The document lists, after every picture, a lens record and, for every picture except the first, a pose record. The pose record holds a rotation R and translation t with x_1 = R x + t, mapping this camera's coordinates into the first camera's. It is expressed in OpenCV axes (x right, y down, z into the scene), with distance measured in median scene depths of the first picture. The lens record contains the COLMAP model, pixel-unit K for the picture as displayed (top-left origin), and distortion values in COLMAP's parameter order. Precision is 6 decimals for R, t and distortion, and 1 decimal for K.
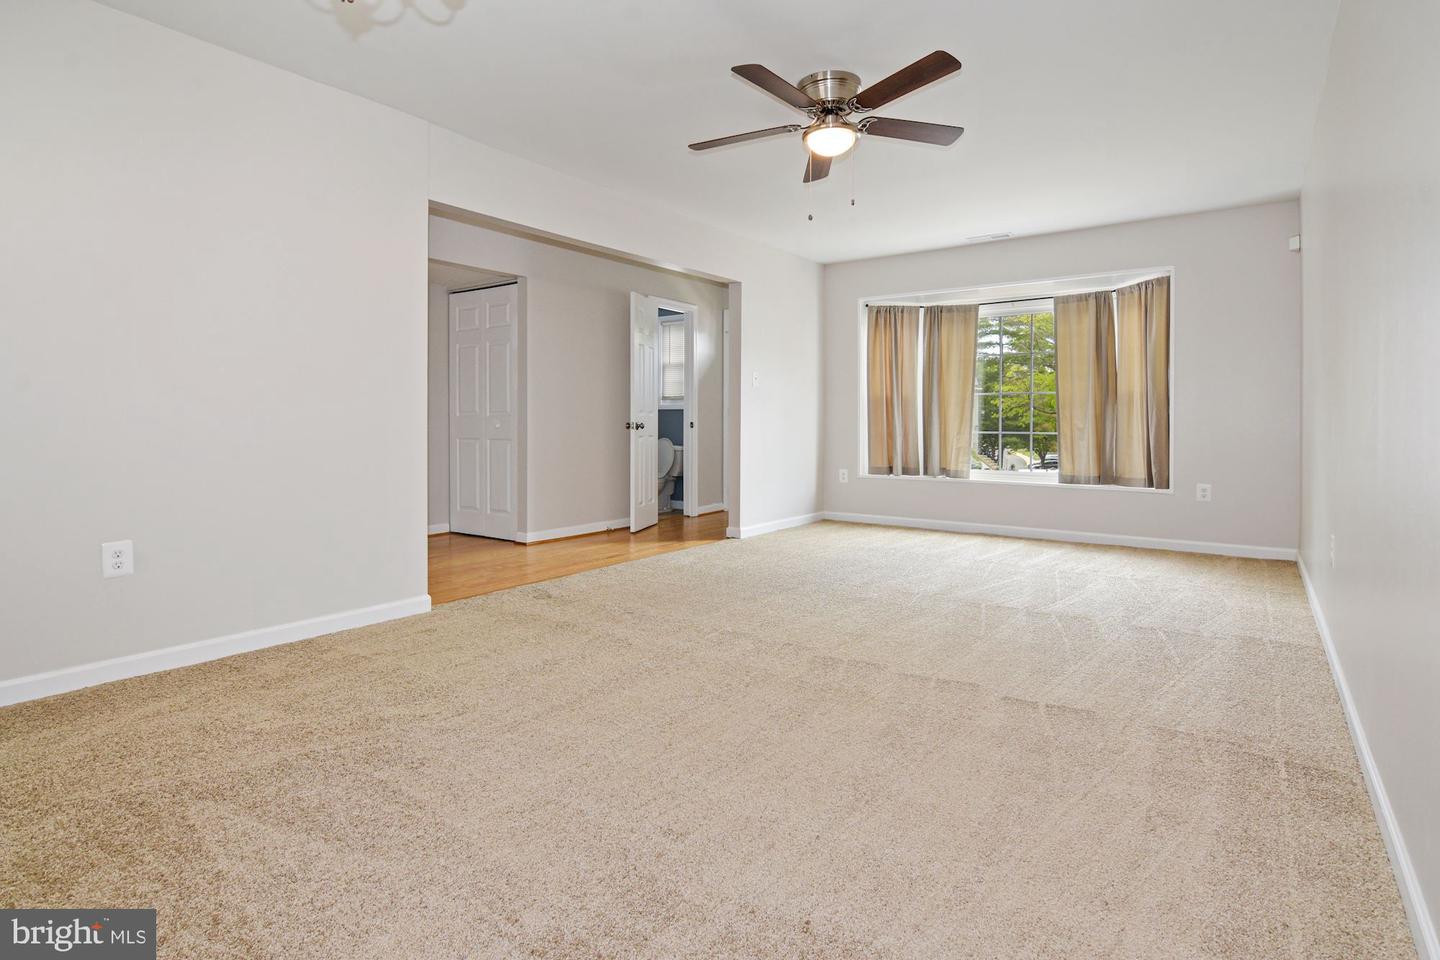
lens RADIAL K [[717.5, 0, 720.0], [0, 717.5, 480.0], [0, 0, 1]] dist [-0.013306, -0.000089]
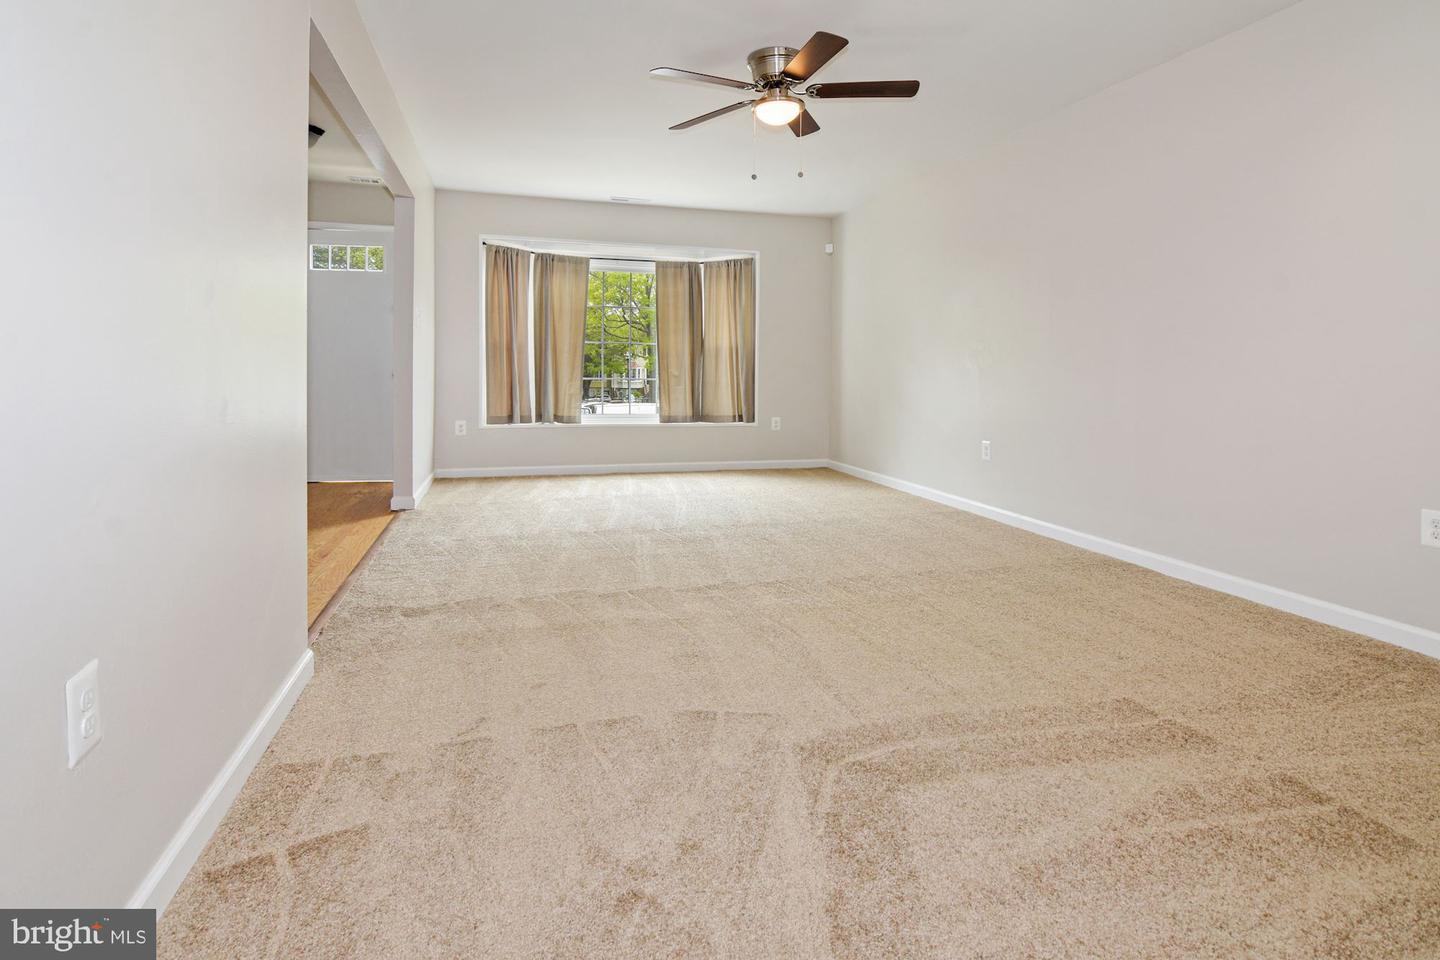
lens RADIAL K [[717.5, 0, 720.0], [0, 717.5, 480.0], [0, 0, 1]] dist [-0.013306, -0.000089]
pose [[0.616675, -0.115642, 0.778678, -0.398512], [0.051894, 0.992972, 0.106369, -0.023036], [-0.785505, -0.025187, 0.618342, 0.193581]]
